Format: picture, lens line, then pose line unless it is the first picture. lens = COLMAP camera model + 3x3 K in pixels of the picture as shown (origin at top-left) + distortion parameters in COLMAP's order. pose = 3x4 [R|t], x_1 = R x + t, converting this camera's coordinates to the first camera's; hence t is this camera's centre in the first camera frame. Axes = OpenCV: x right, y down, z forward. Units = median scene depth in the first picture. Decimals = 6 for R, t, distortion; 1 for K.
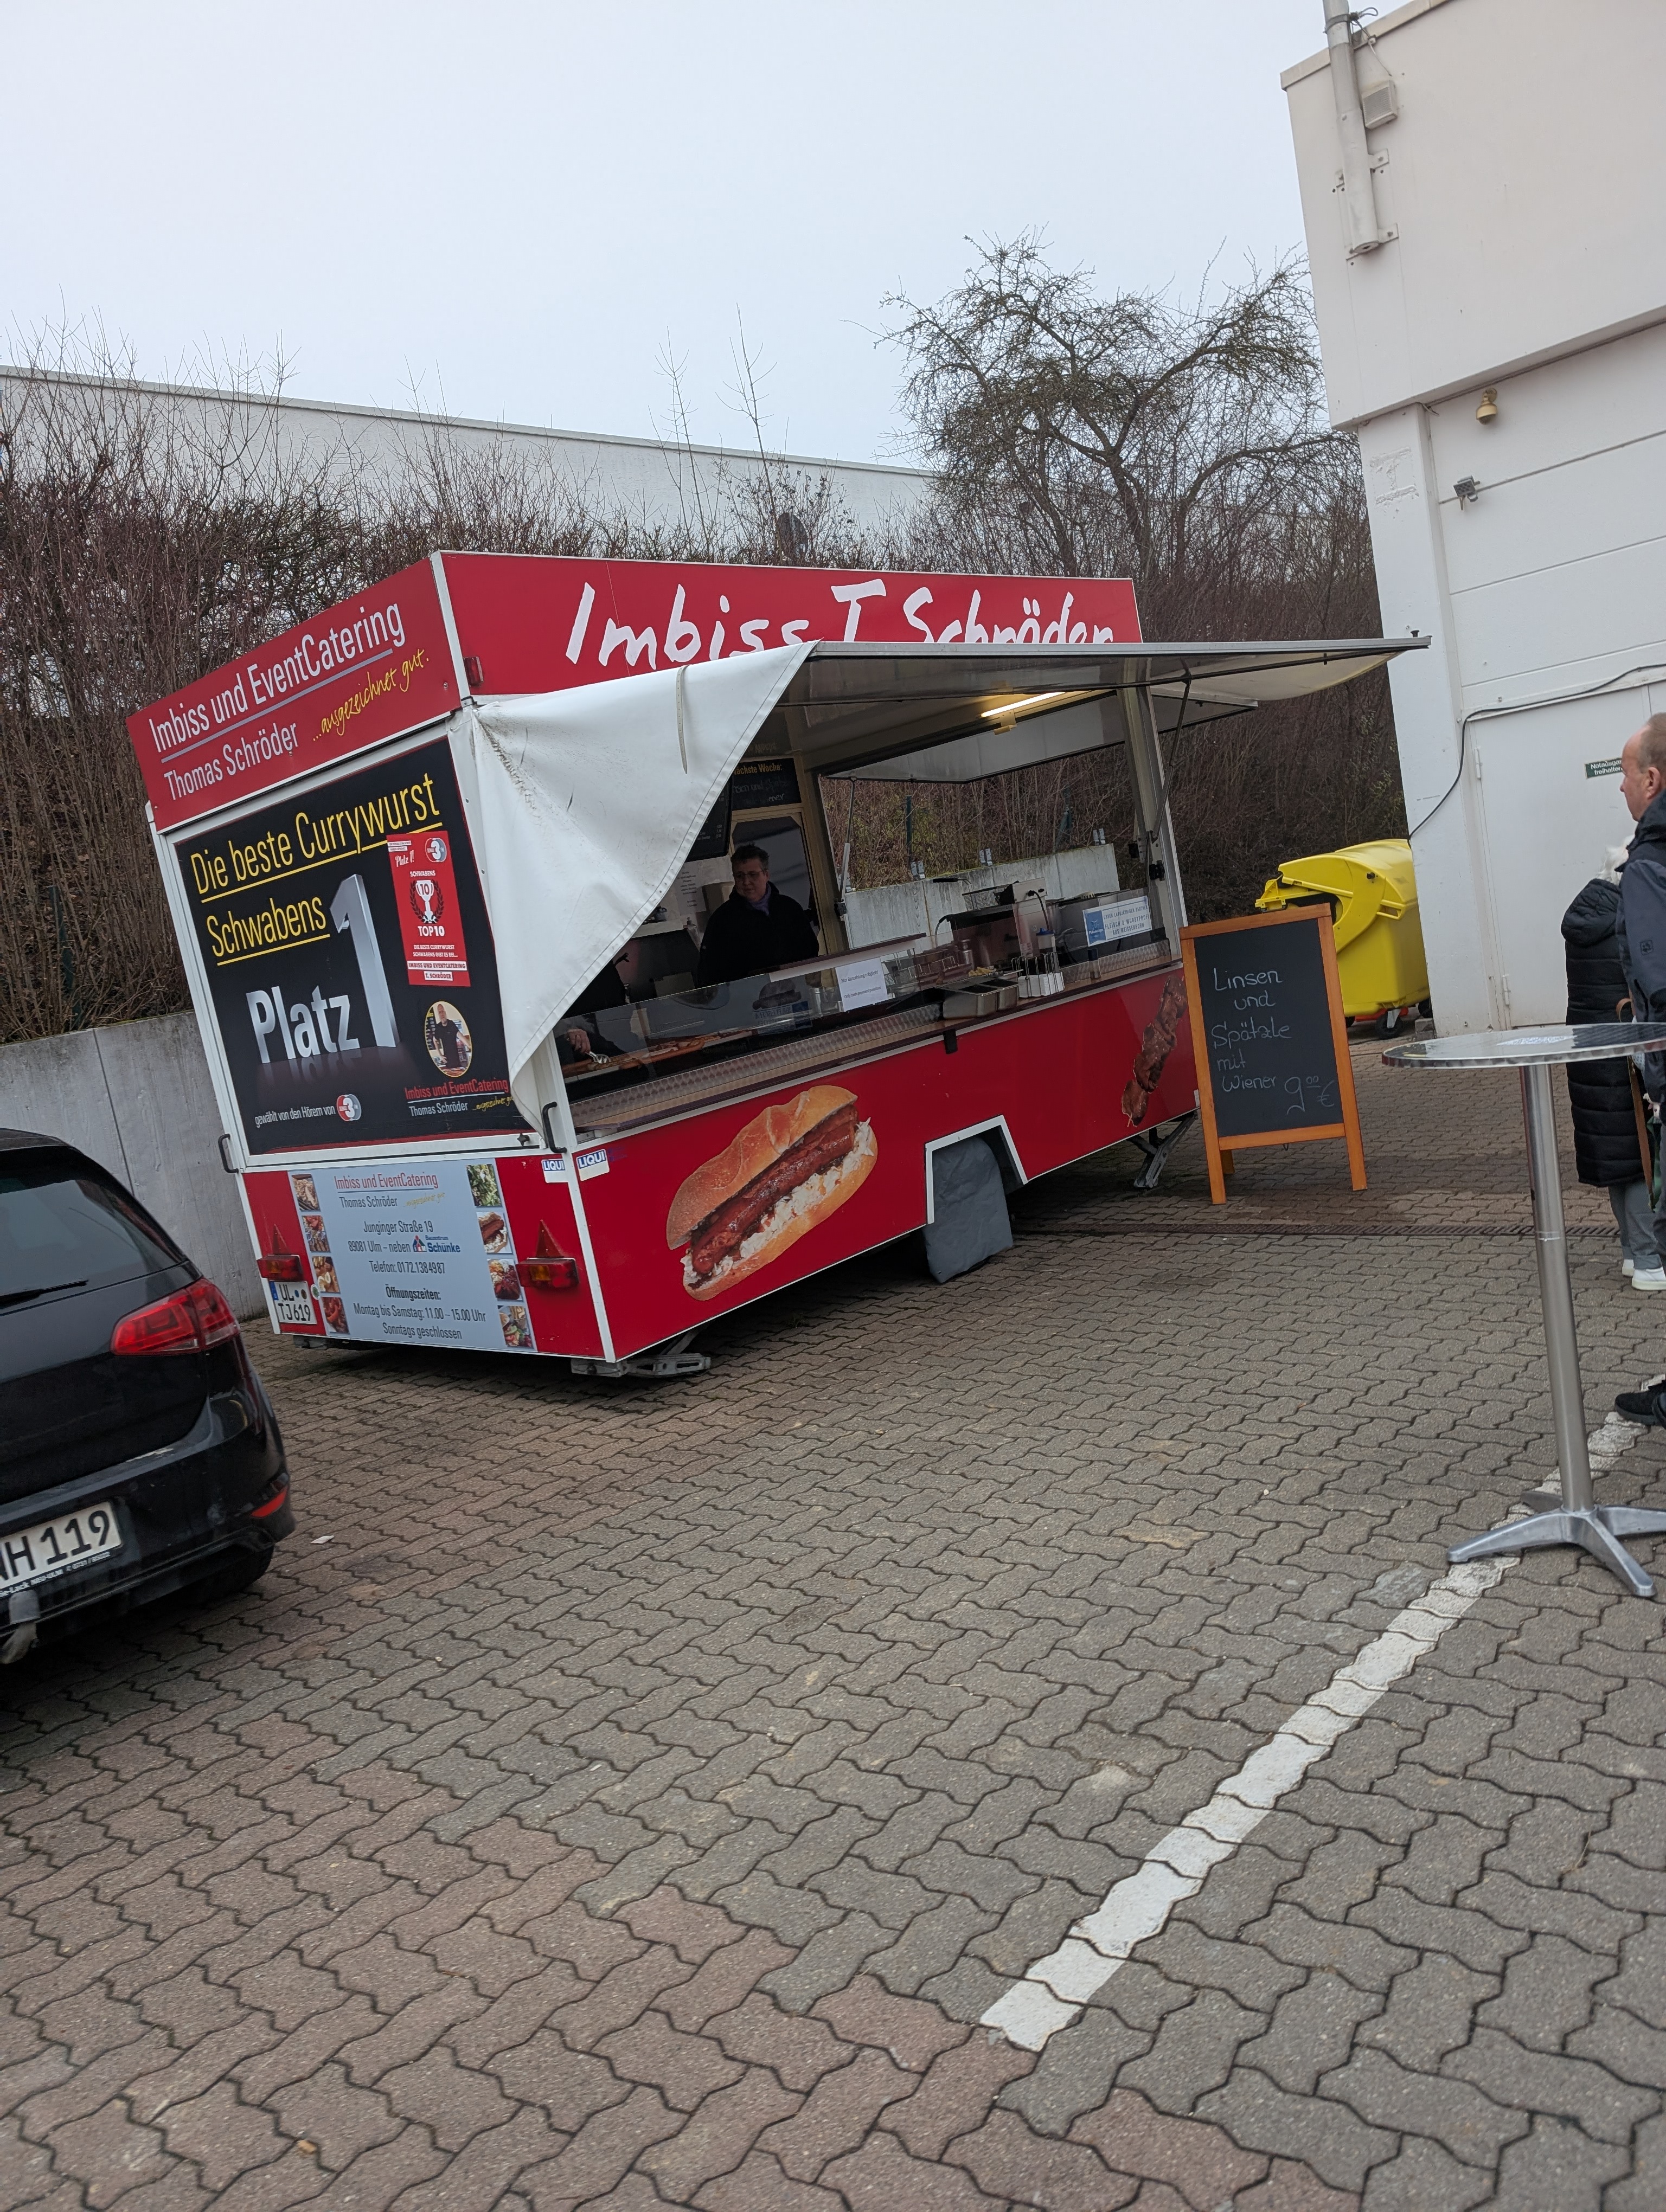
lens RADIAL K [[1576.9, 0, 833.0], [0, 1576.9, 1106.0], [0, 0, 1]] dist [0.132333, -0.399350]
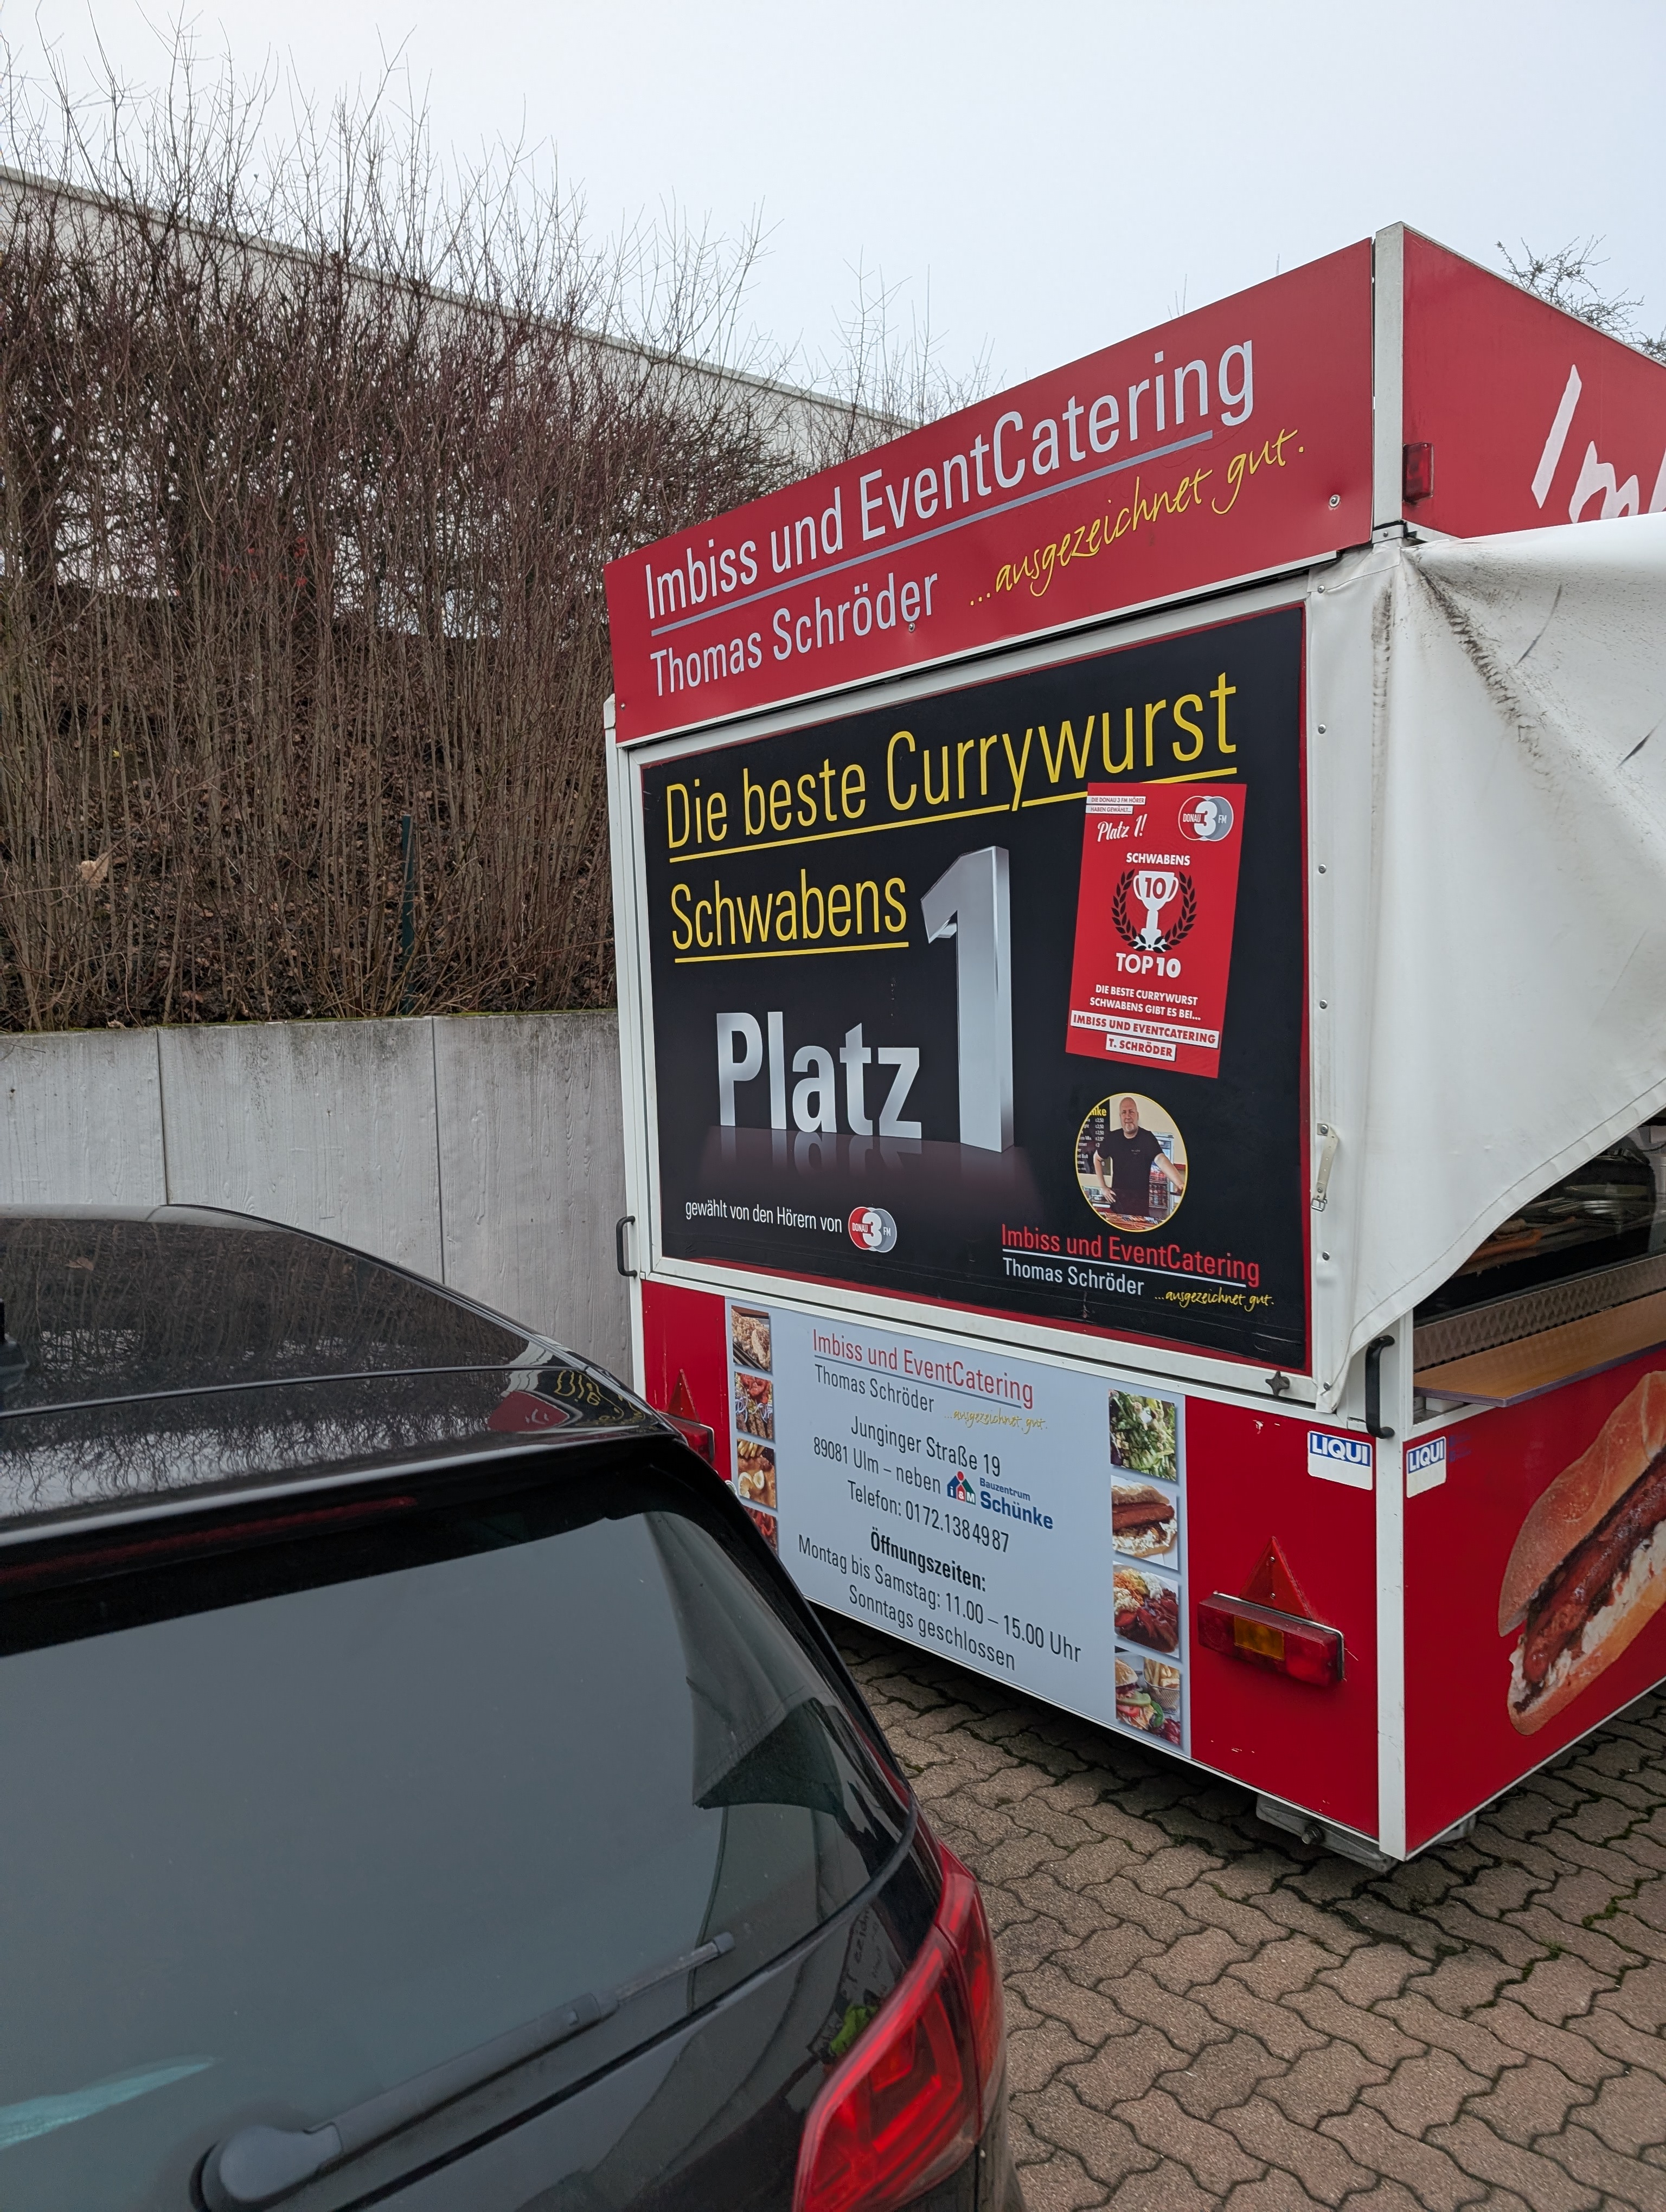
lens RADIAL K [[1558.9, 0, 839.0], [0, 1558.9, 1115.4], [0, 0, 1]] dist [0.037945, -0.044915]
pose [[0.979925, 0.168374, -0.106755, -0.277410], [-0.171729, 0.984876, -0.022992, -0.027509], [0.101269, 0.040863, 0.994019, 0.437951]]
